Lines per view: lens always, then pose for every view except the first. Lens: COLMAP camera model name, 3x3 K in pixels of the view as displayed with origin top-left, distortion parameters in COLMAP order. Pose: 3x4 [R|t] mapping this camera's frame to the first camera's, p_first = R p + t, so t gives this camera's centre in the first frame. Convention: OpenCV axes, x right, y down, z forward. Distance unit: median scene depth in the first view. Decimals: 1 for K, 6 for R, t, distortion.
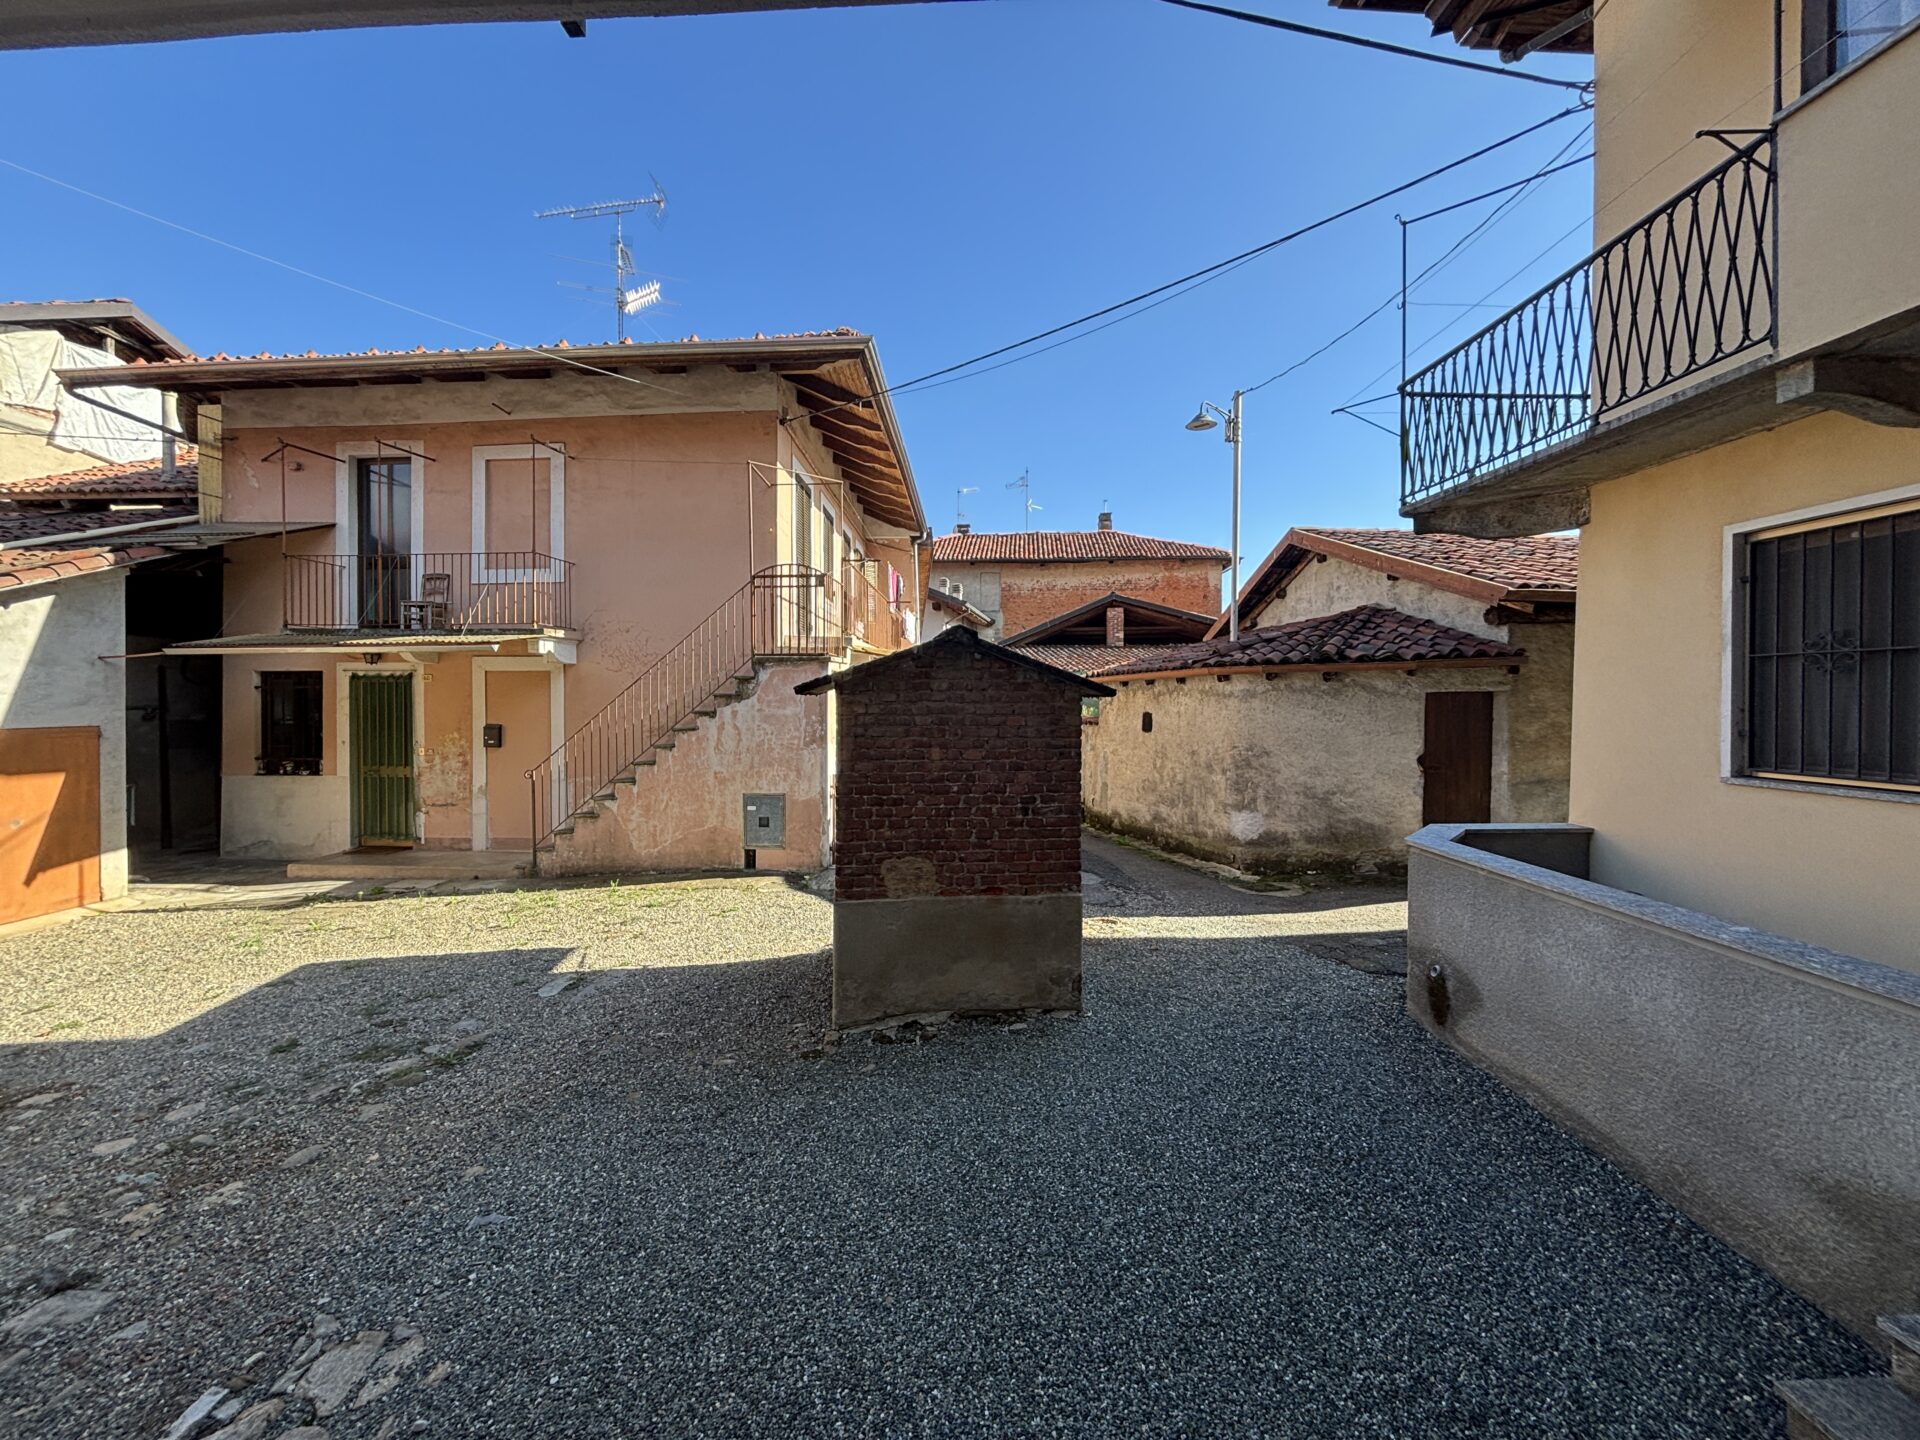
lens RADIAL K [[771.1, 0, 952.7], [0, 771.1, 704.2], [0, 0, 1]] dist [0.024142, -0.009532]
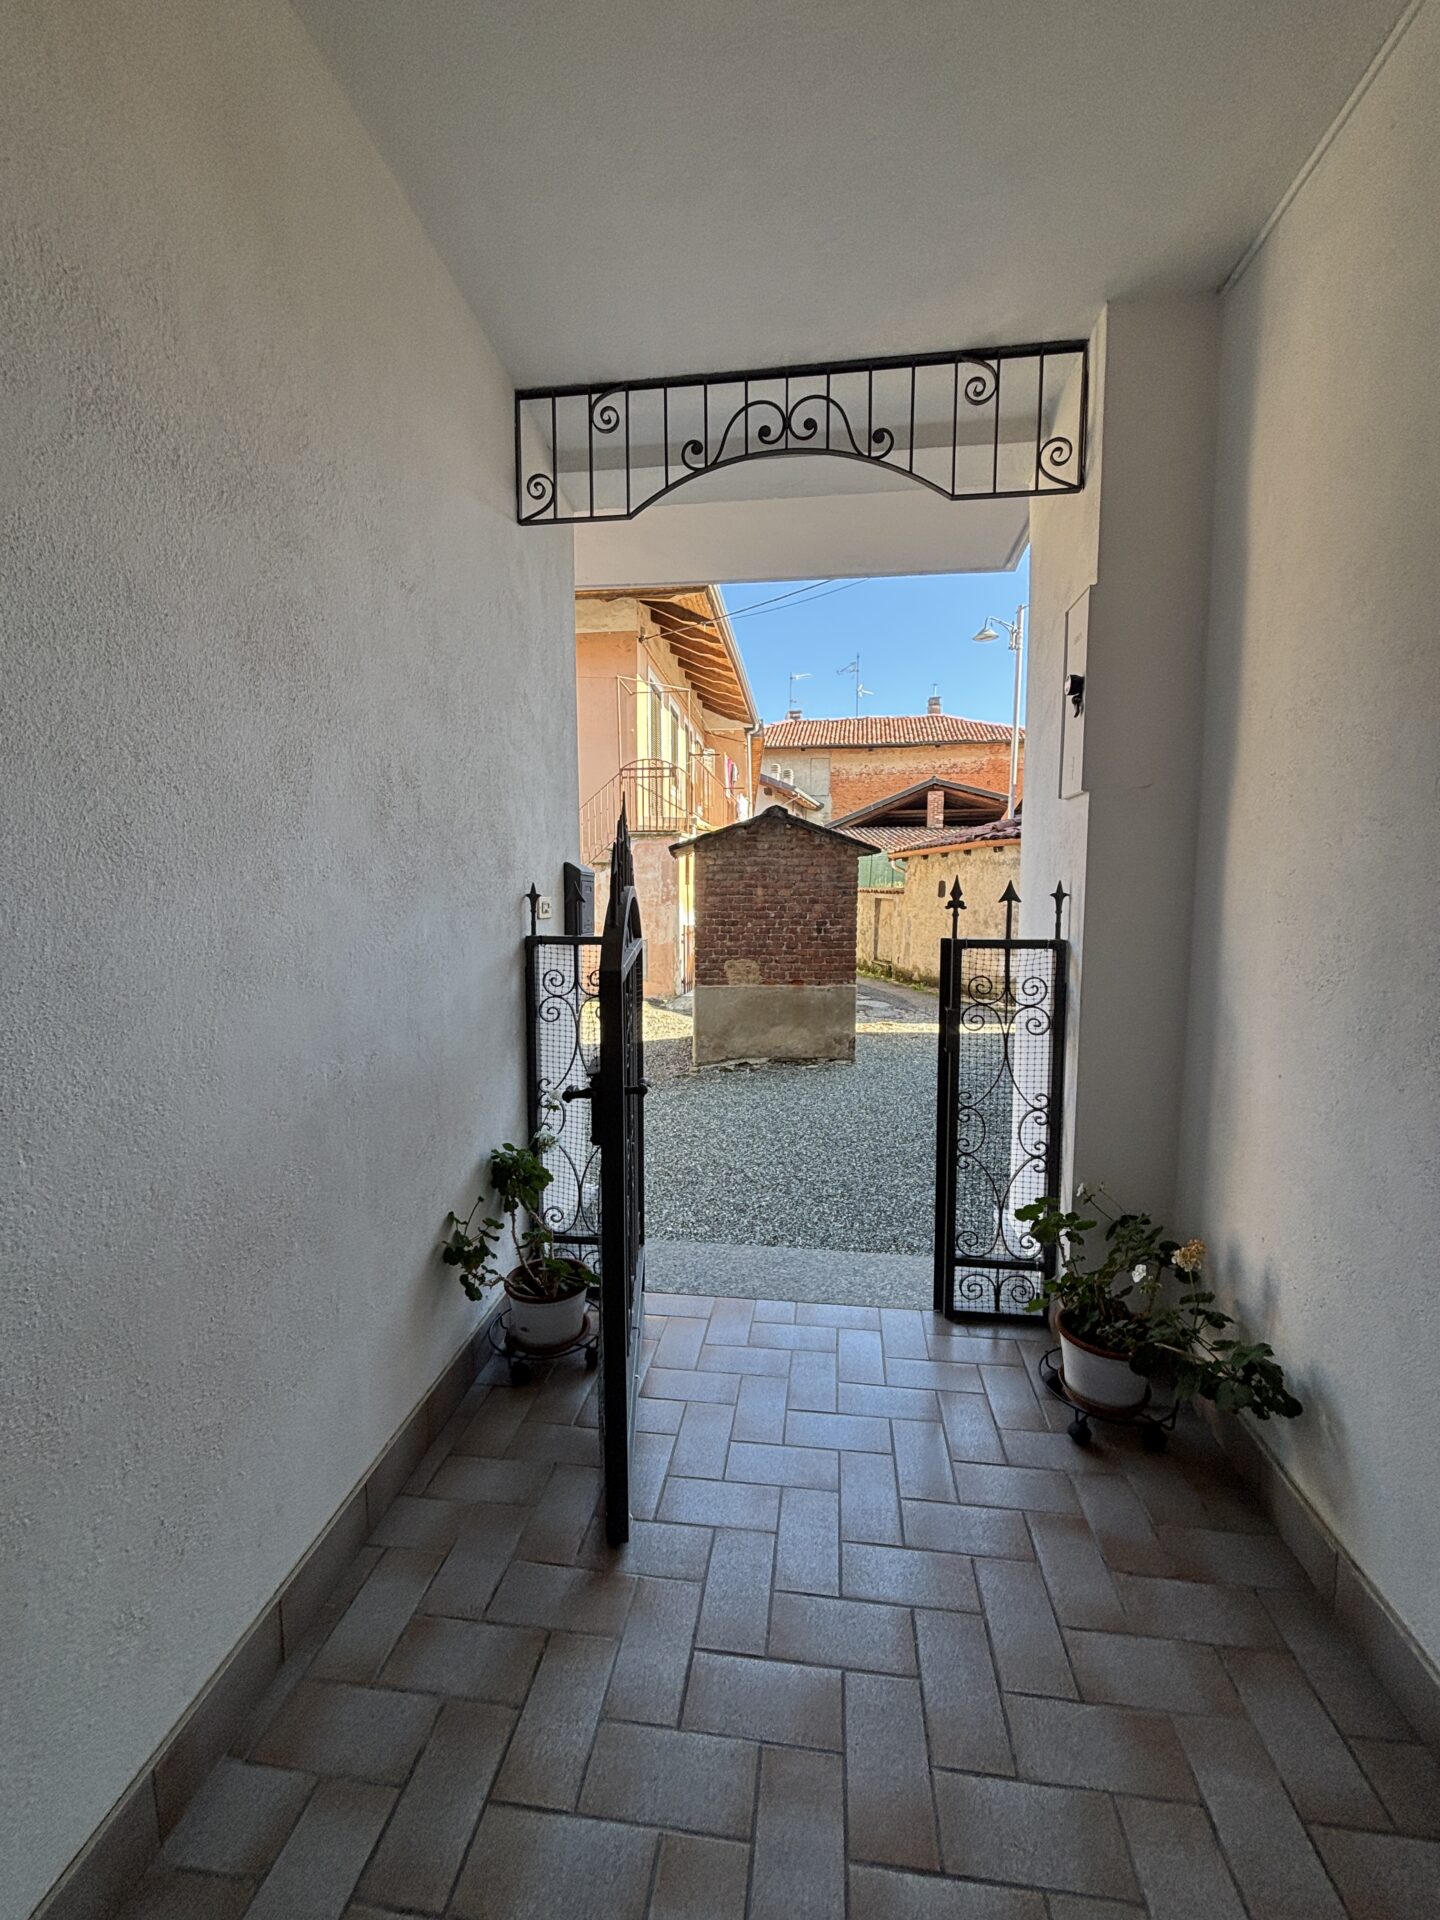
lens RADIAL K [[771.1, 0, 729.9], [0, 771.1, 967.9], [0, 0, 1]] dist [0.024142, -0.009532]
pose [[0.997366, 0.008203, -0.072064, 0.014445], [-0.001042, 0.995102, 0.098851, 0.031118], [0.072522, -0.098515, 0.992489, -0.255923]]
